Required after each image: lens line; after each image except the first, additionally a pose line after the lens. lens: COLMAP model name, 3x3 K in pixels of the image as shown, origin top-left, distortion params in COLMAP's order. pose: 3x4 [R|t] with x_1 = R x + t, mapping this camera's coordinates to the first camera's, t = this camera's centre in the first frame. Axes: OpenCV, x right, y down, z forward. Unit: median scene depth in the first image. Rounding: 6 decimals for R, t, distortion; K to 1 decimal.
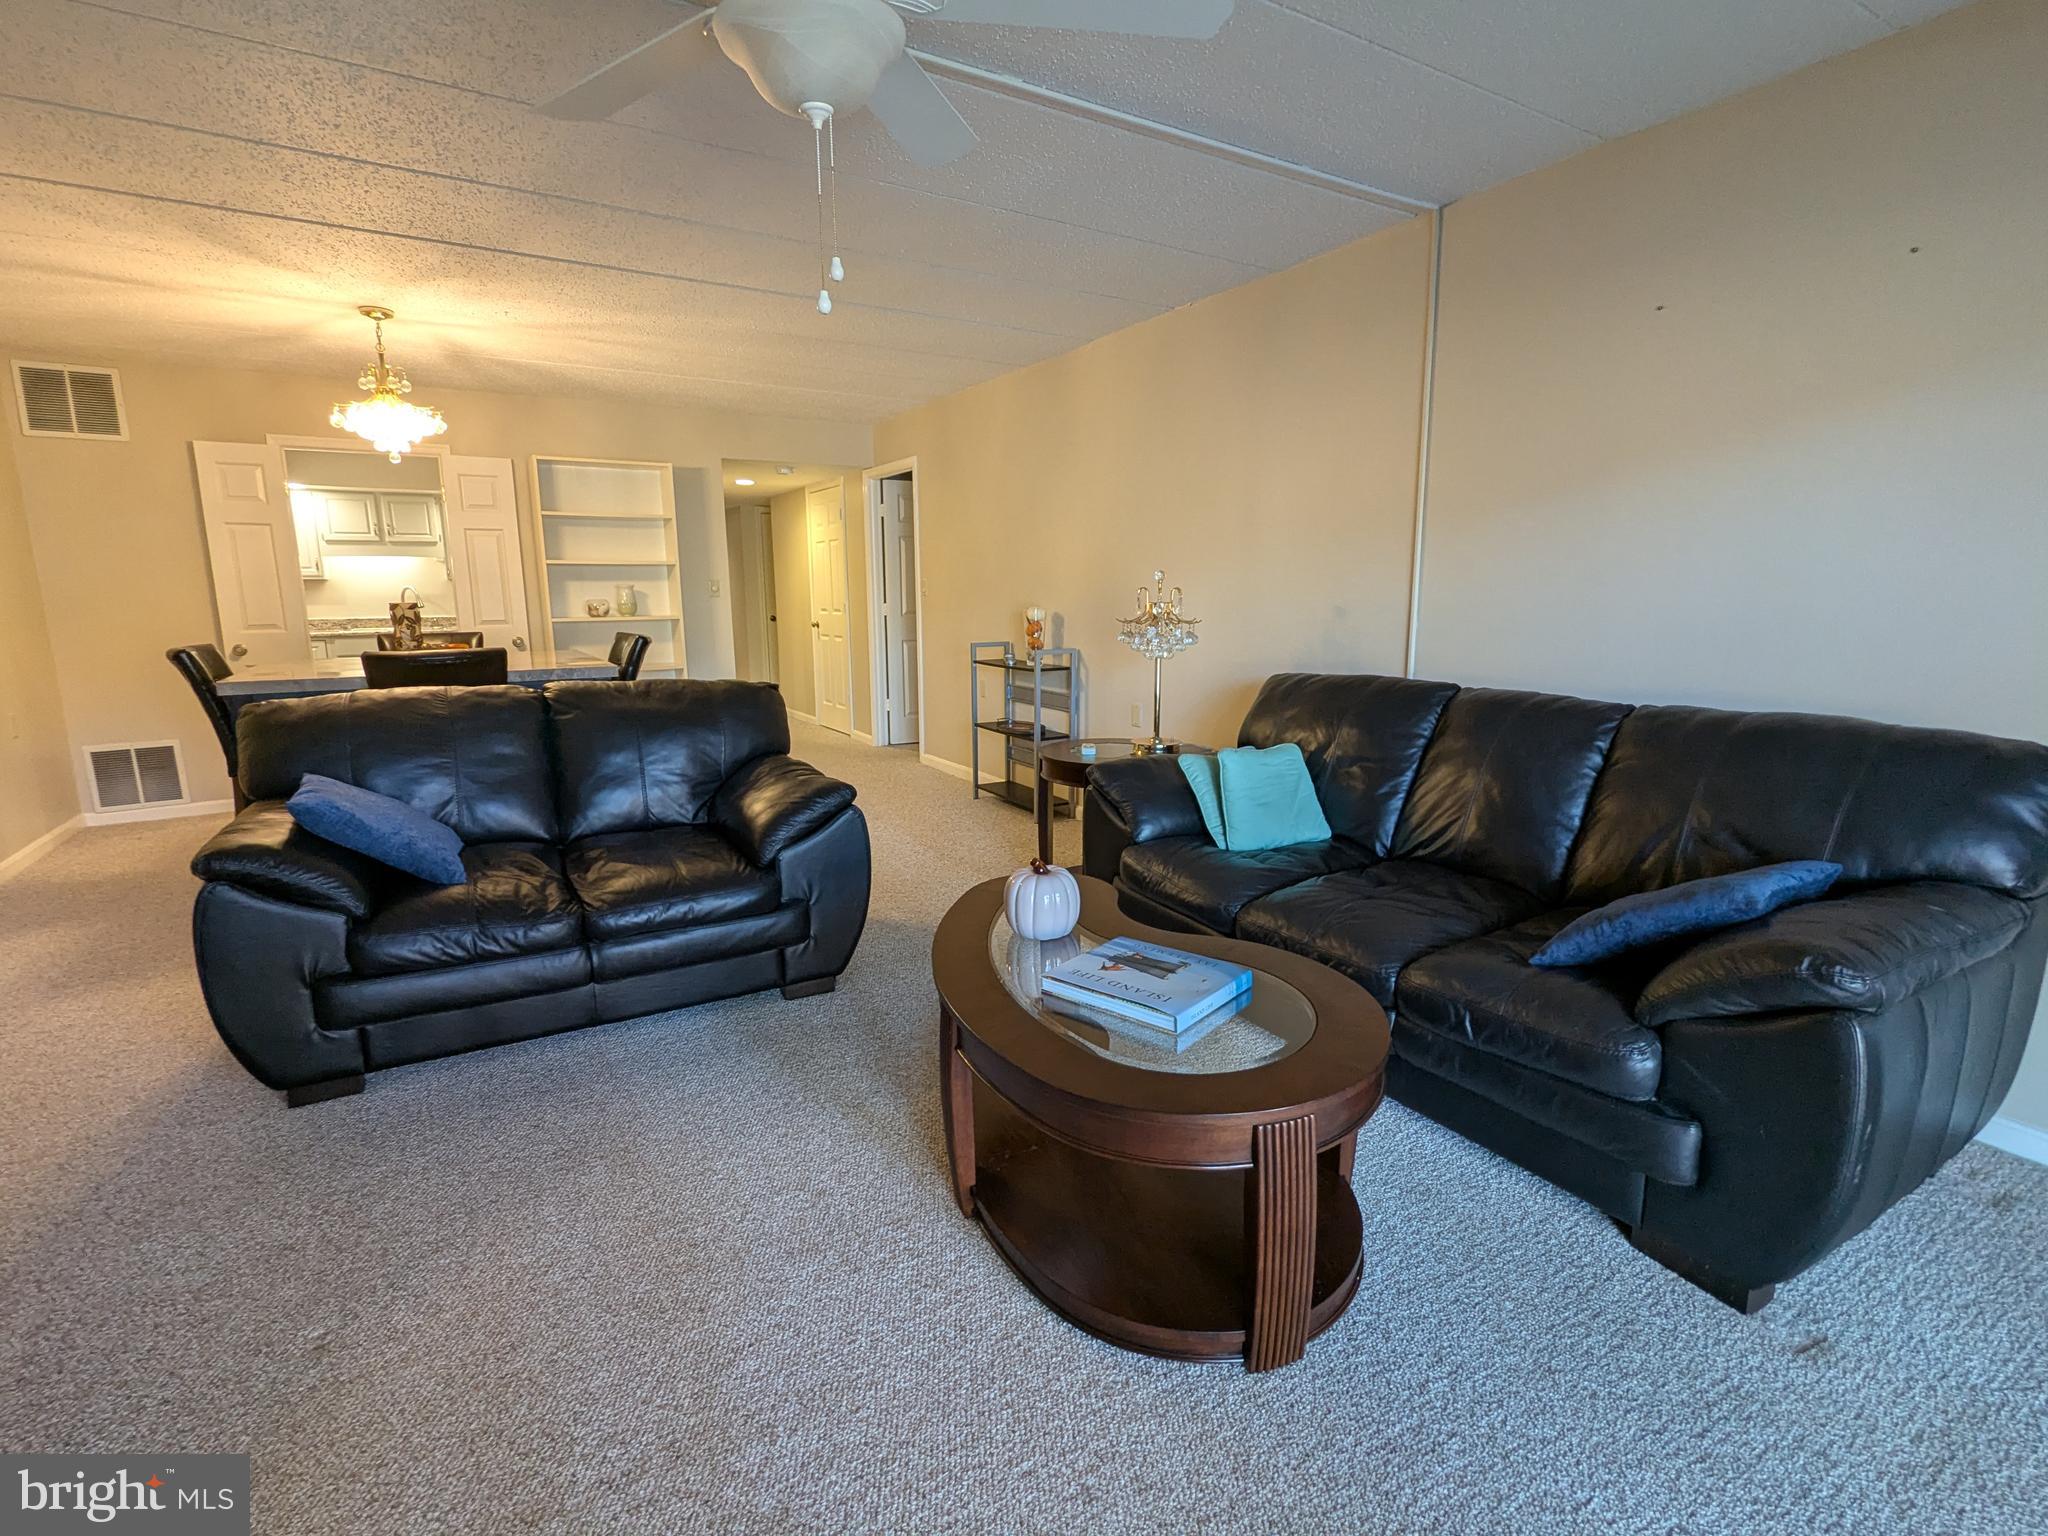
lens RADIAL K [[966.0, 0, 1026.5], [0, 966.0, 764.5], [0, 0, 1]] dist [-0.002954, 0.002746]
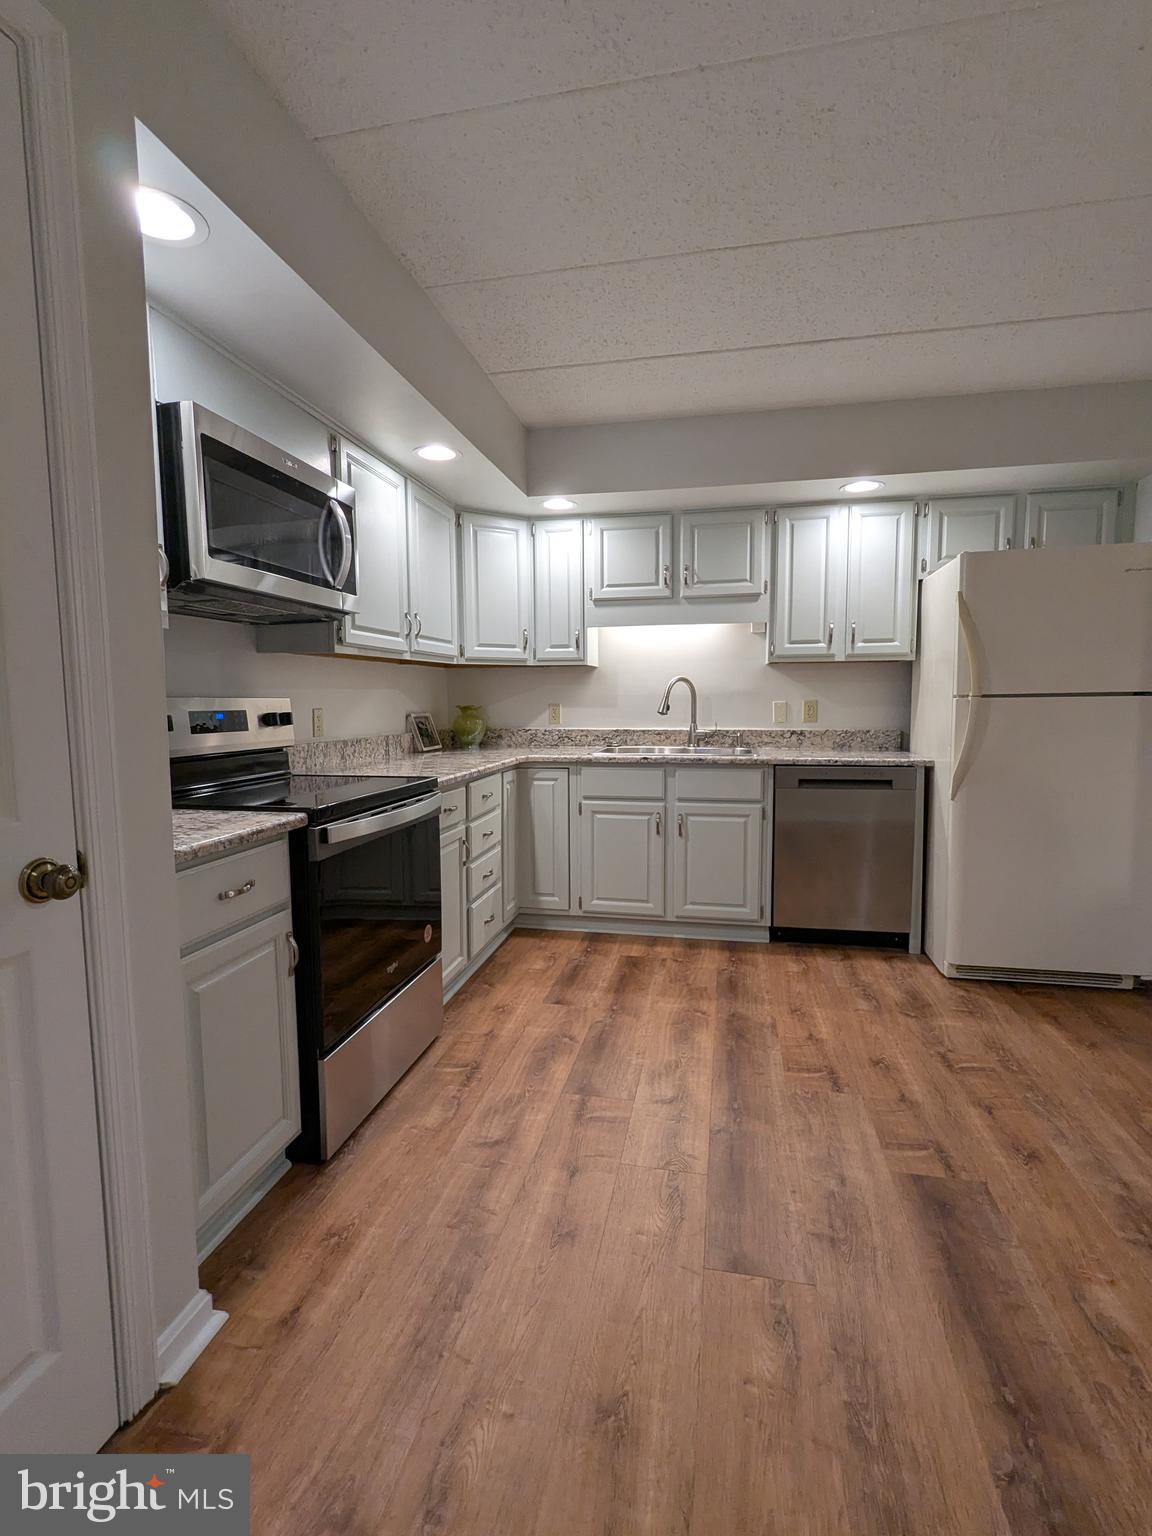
lens RADIAL K [[724.5, 0, 576.0], [0, 724.5, 768.0], [0, 0, 1]] dist [-0.002954, 0.002746]
pose [[0.734126, 0.068161, -0.675583, -0.731578], [-0.122853, 0.991862, -0.033427, -0.194640], [0.667807, 0.107537, 0.736526, 1.159589]]
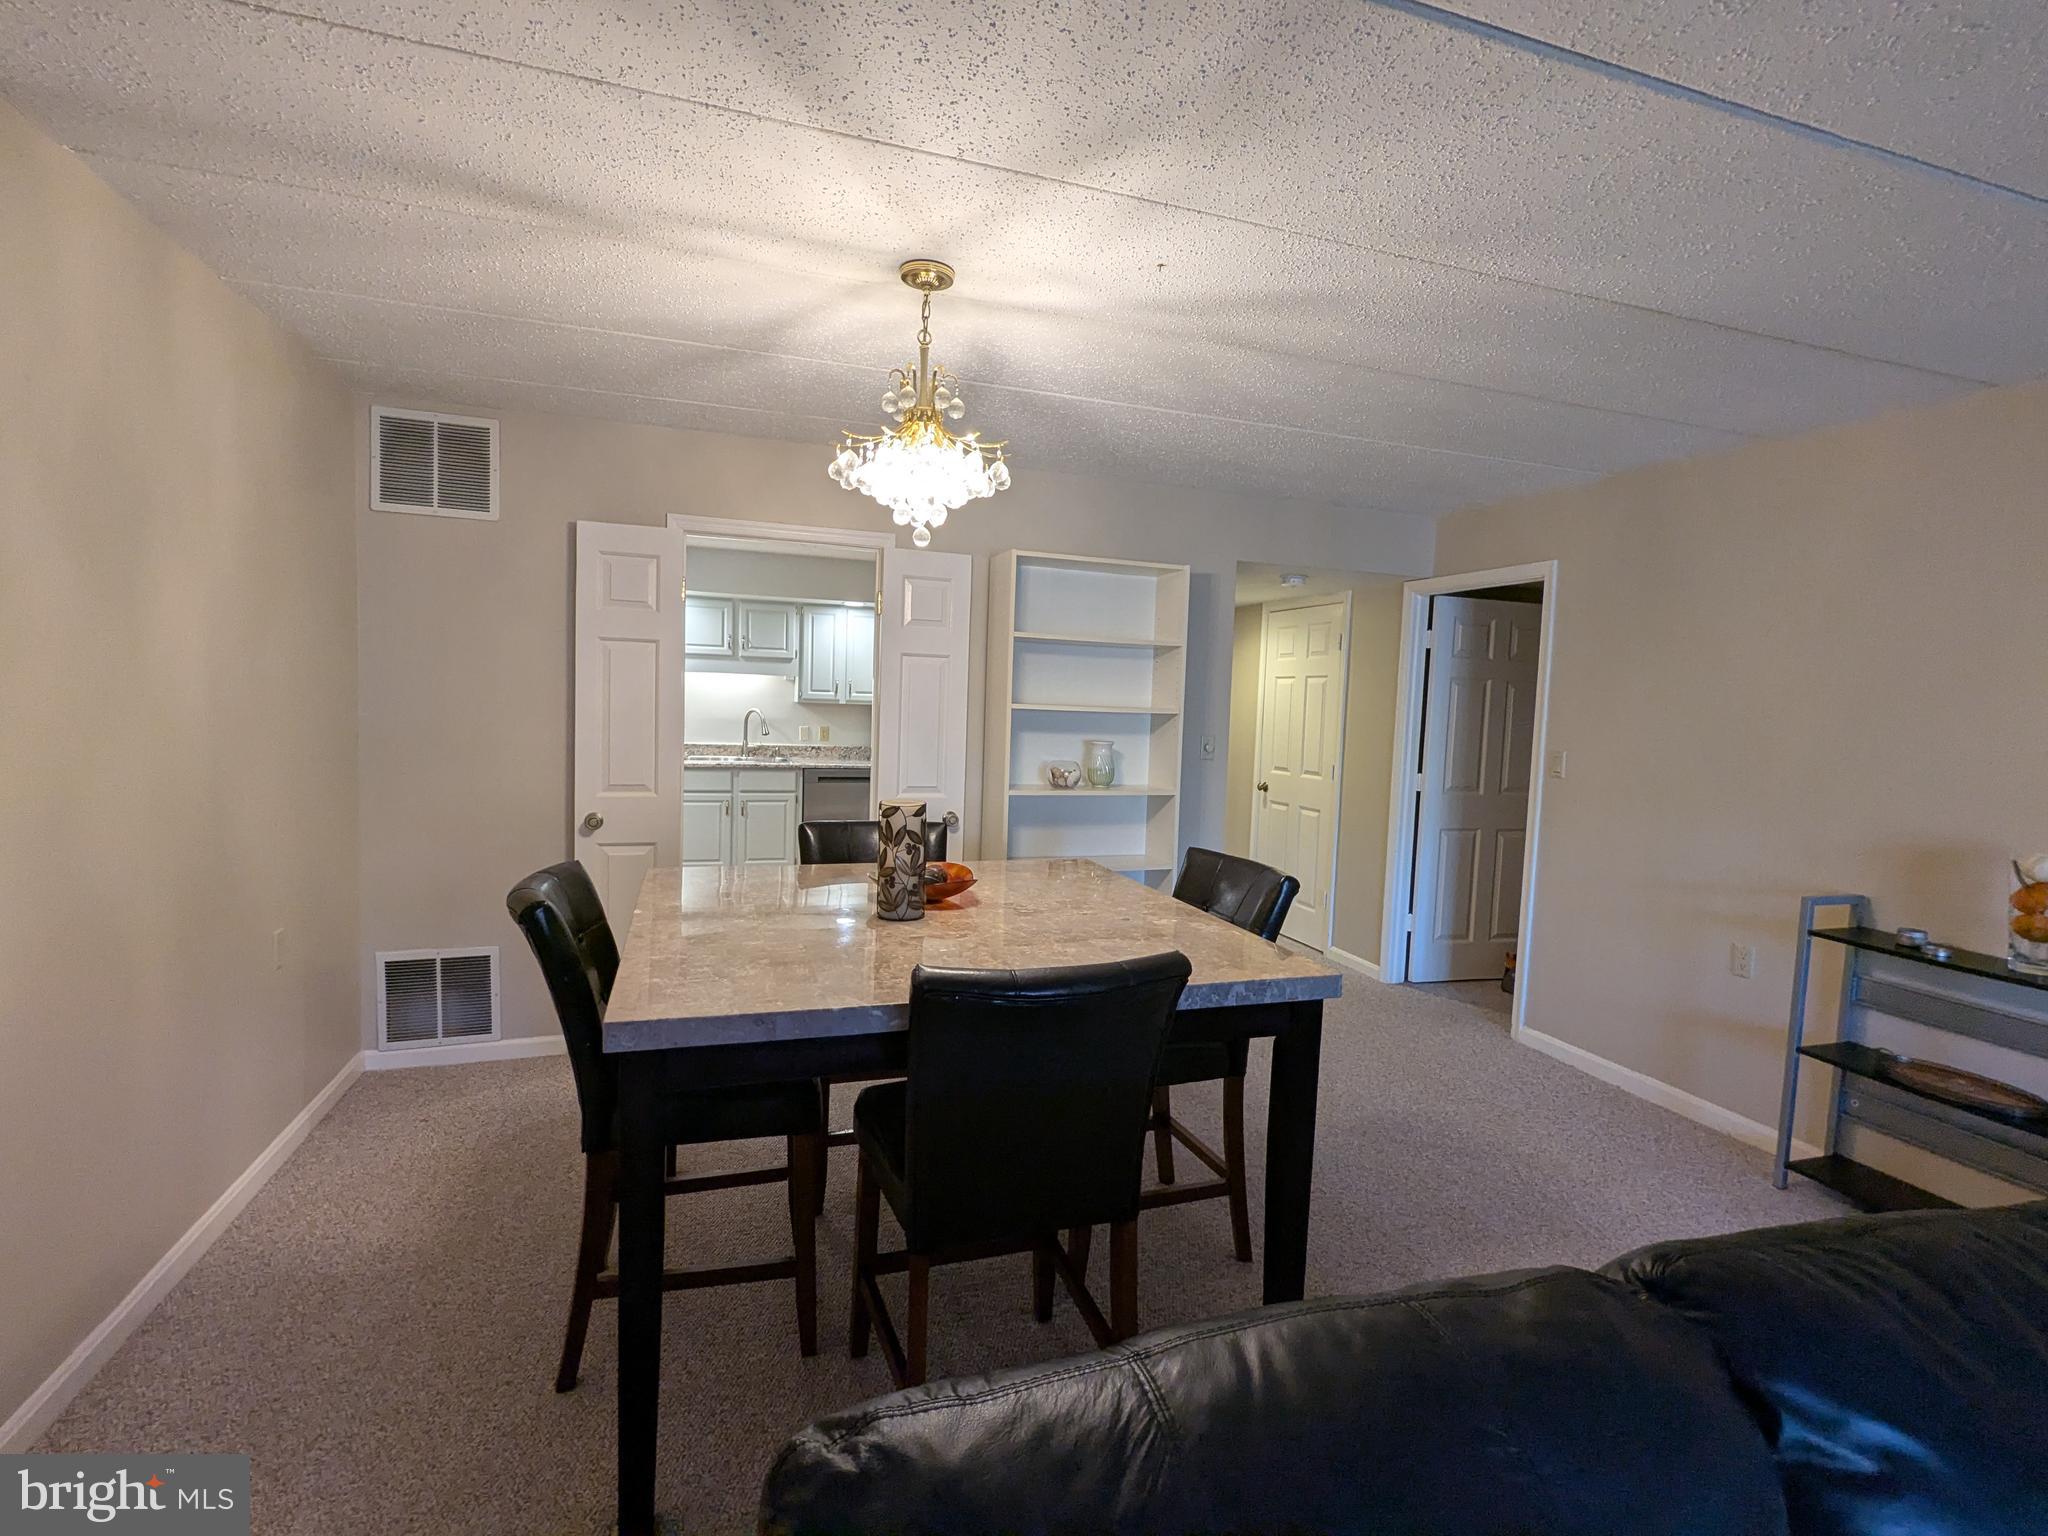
lens RADIAL K [[973.9, 0, 1036.1], [0, 973.9, 767.8], [0, 0, 1]] dist [0.000549, -0.000195]
pose [[0.975650, 0.056915, -0.211821, -0.399120], [-0.080717, 0.991141, -0.105469, -0.117309], [0.203942, 0.119998, 0.971601, 0.425826]]
